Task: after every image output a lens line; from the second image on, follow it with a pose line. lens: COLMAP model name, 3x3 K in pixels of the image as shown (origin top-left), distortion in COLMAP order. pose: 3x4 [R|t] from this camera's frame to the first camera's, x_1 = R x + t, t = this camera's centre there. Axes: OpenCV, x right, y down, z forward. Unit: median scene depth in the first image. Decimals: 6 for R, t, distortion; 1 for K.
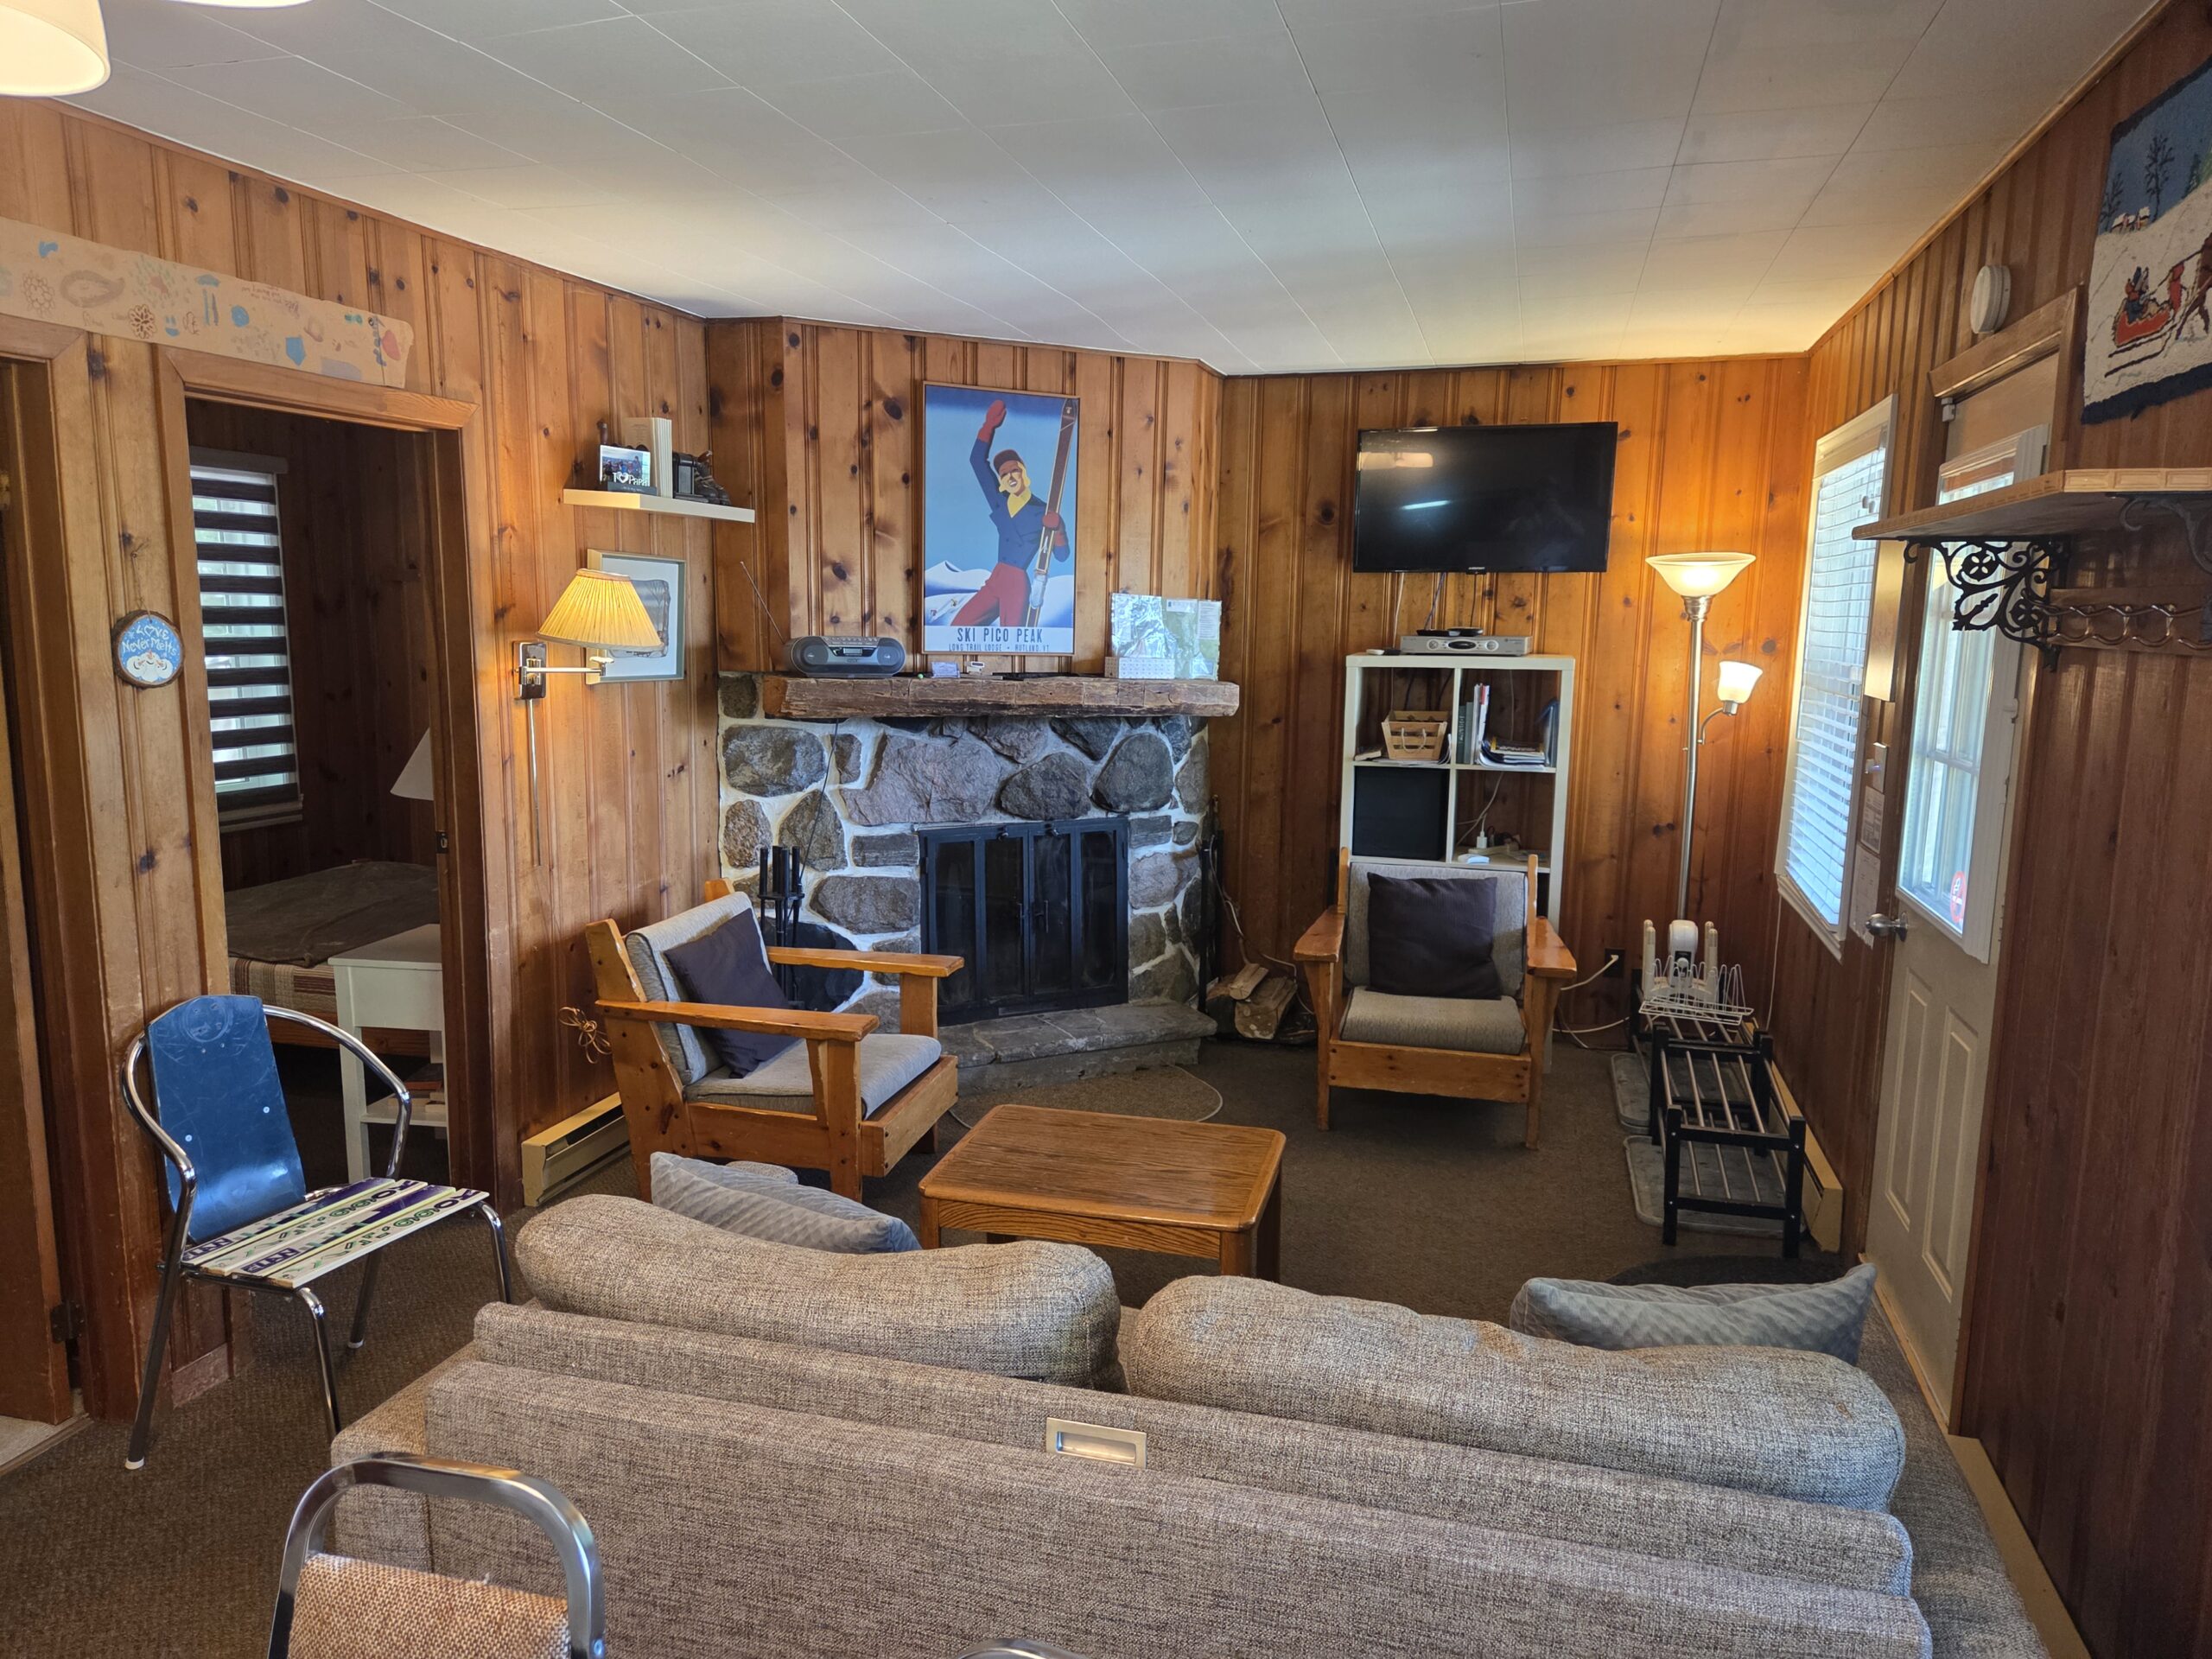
lens RADIAL K [[1535.3, 0, 1106.0], [0, 1535.3, 829.5], [0, 0, 1]] dist [0.074836, -0.072200]
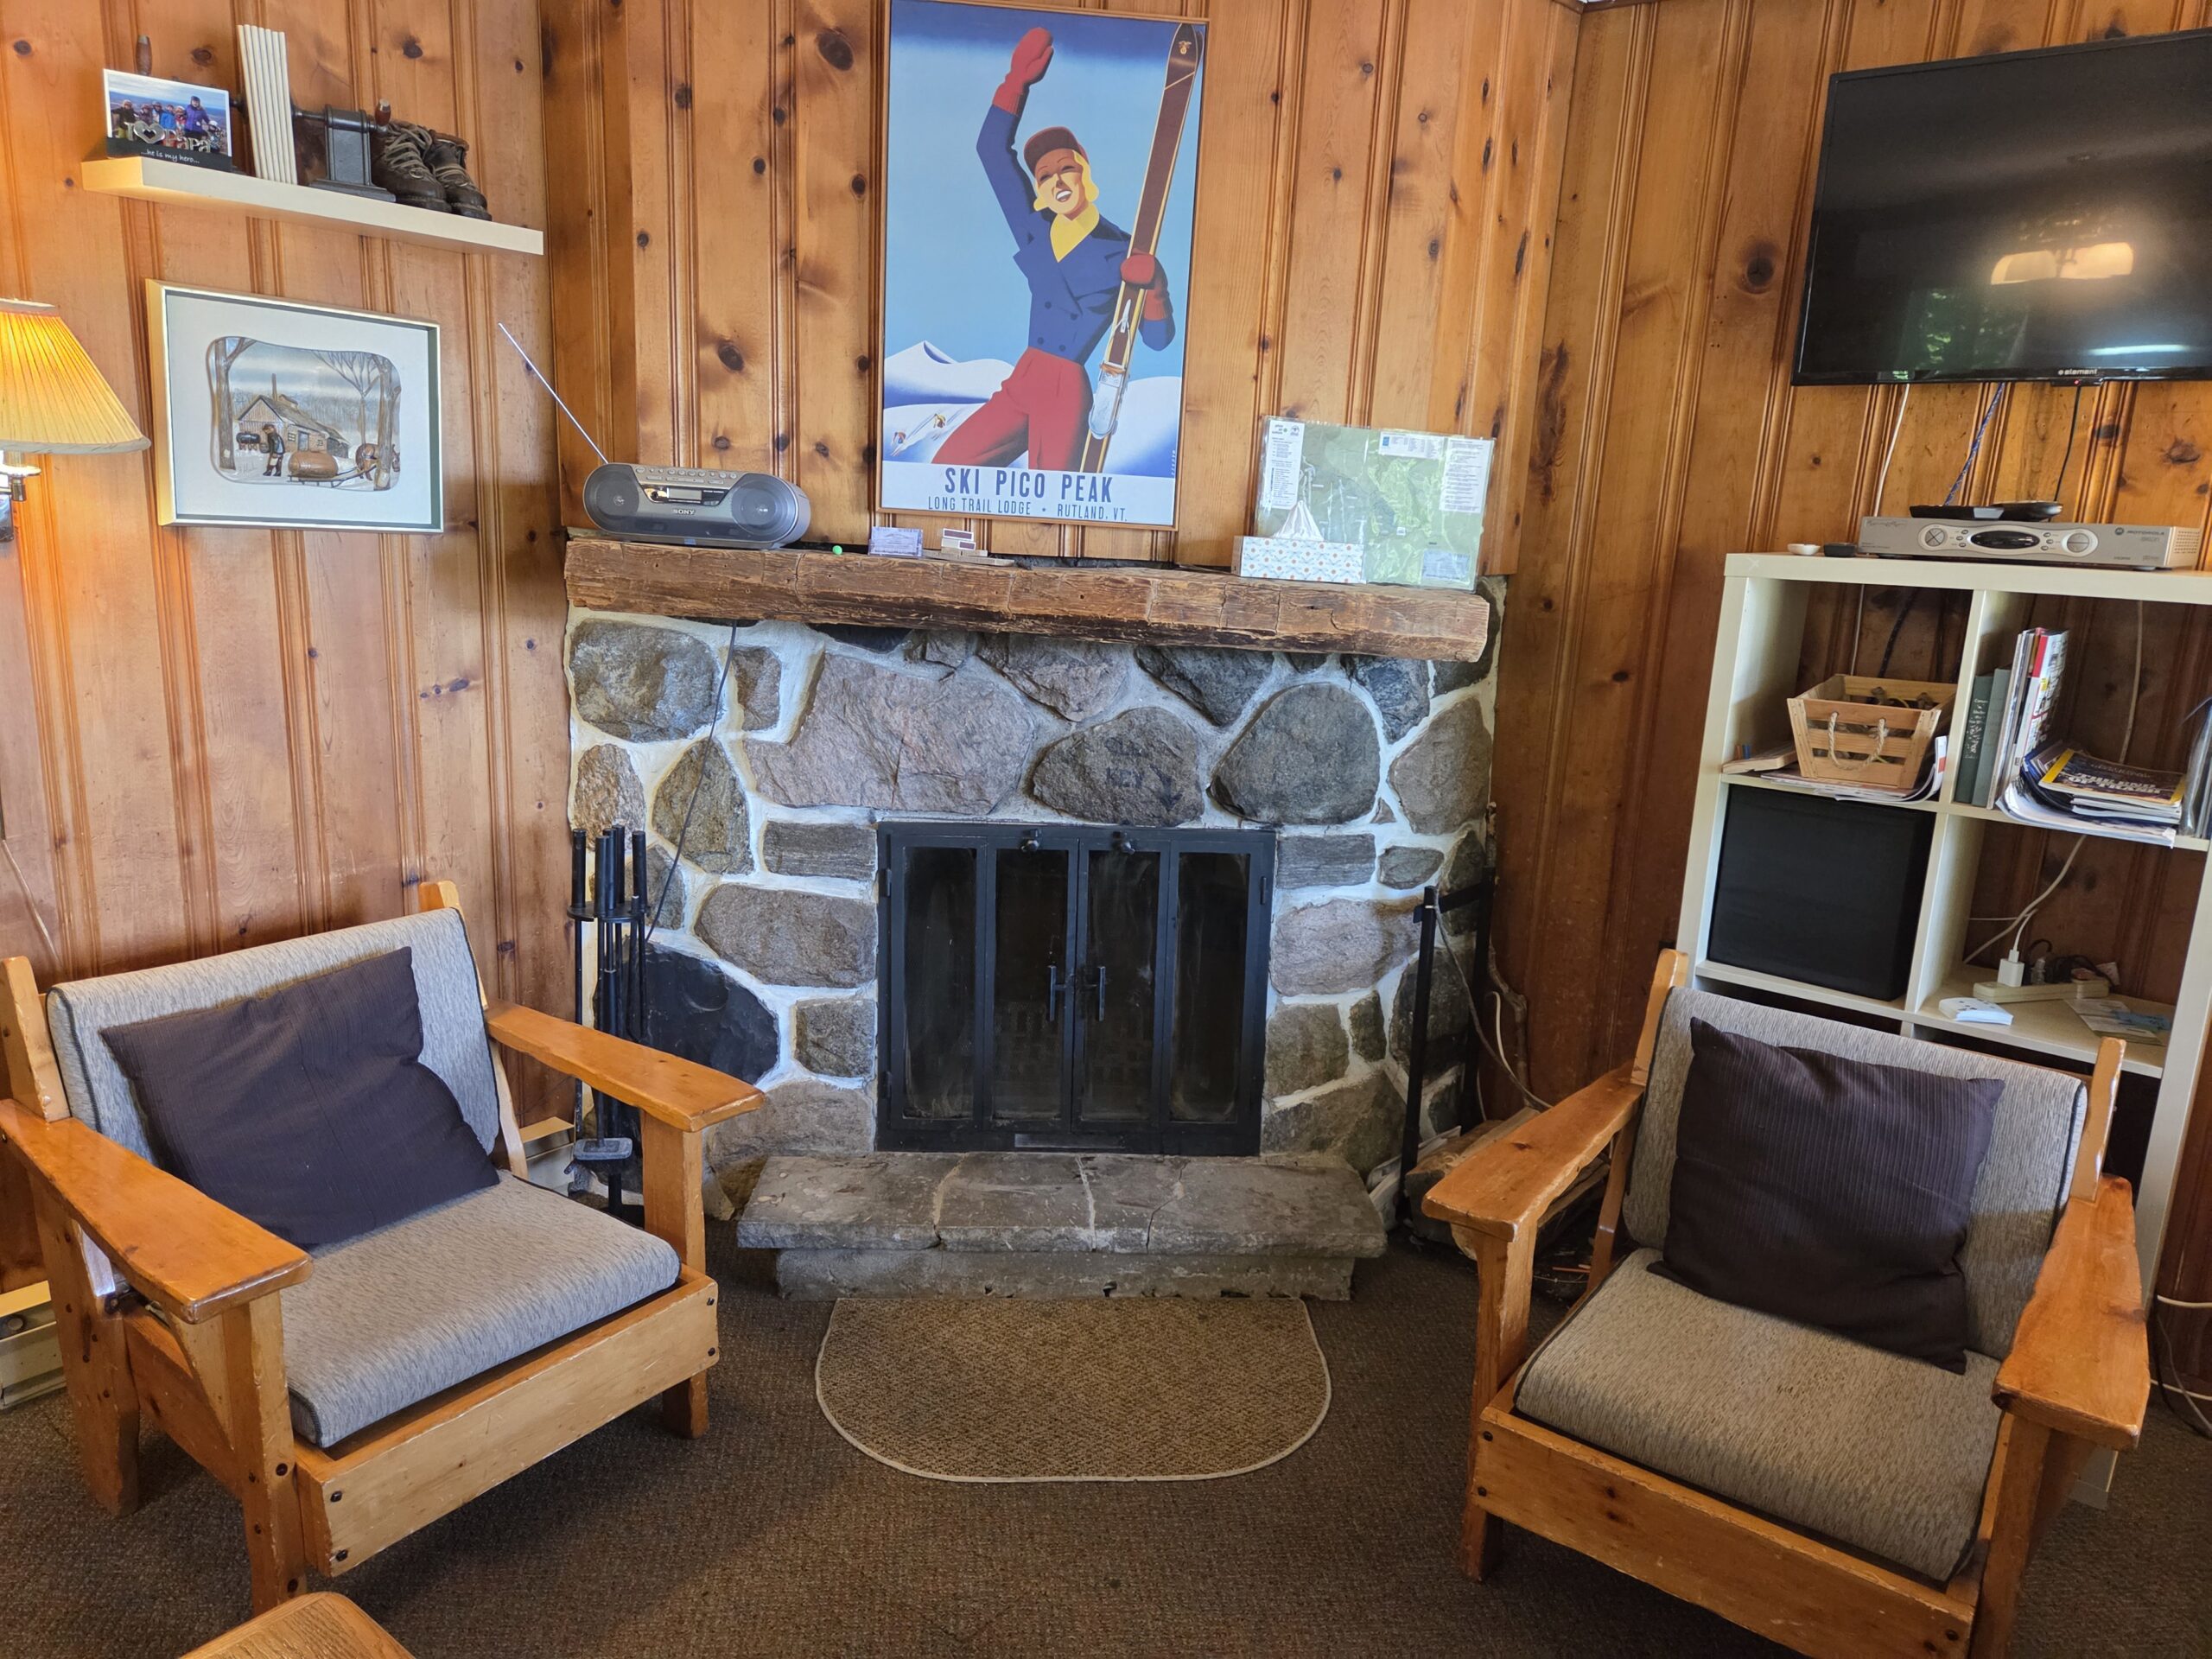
lens RADIAL K [[1535.3, 0, 1106.0], [0, 1535.3, 829.5], [0, 0, 1]] dist [0.074836, -0.072200]
pose [[0.920995, 0.112191, -0.373069, 0.172273], [-0.091500, 0.993142, 0.072775, -0.046088], [0.378675, -0.032890, 0.924945, 0.489016]]
